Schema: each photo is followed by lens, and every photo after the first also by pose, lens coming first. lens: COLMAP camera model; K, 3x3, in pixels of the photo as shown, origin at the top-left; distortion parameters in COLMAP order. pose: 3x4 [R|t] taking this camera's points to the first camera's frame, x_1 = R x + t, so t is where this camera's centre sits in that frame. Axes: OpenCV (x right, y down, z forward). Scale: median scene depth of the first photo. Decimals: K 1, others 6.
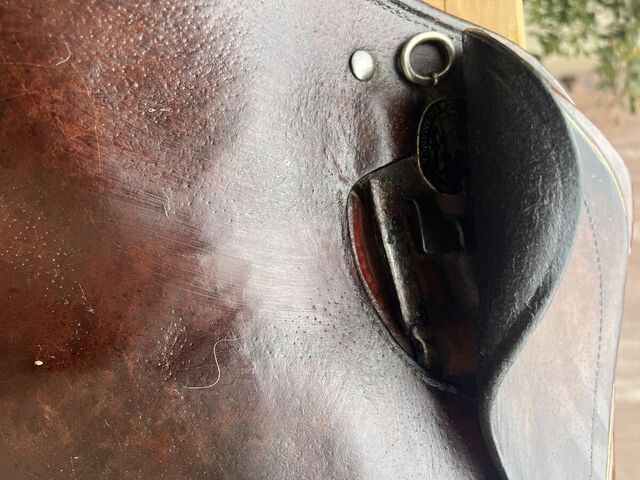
lens RADIAL K [[483.8, 0, 320.0], [0, 483.8, 240.0], [0, 0, 1]] dist [0.002032, -0.007873]
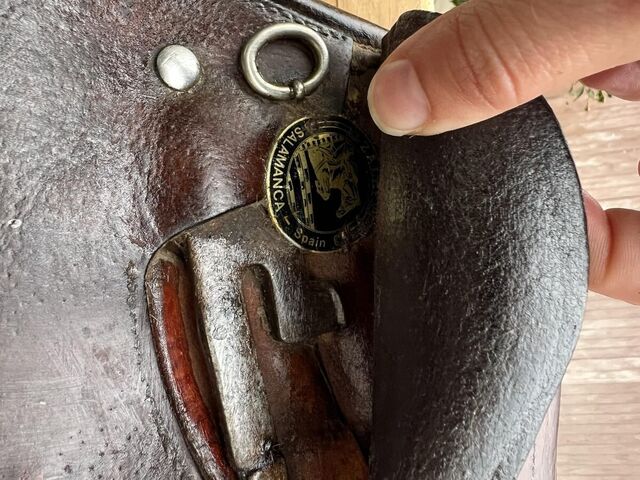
lens RADIAL K [[500.4, 0, 320.0], [0, 500.4, 240.0], [0, 0, 1]] dist [0.136490, 0.001006]
pose [[0.993715, -0.030509, 0.107699, 0.190622], [0.035726, 0.998263, -0.046846, -0.078025], [-0.106083, 0.050399, 0.993079, 0.273173]]
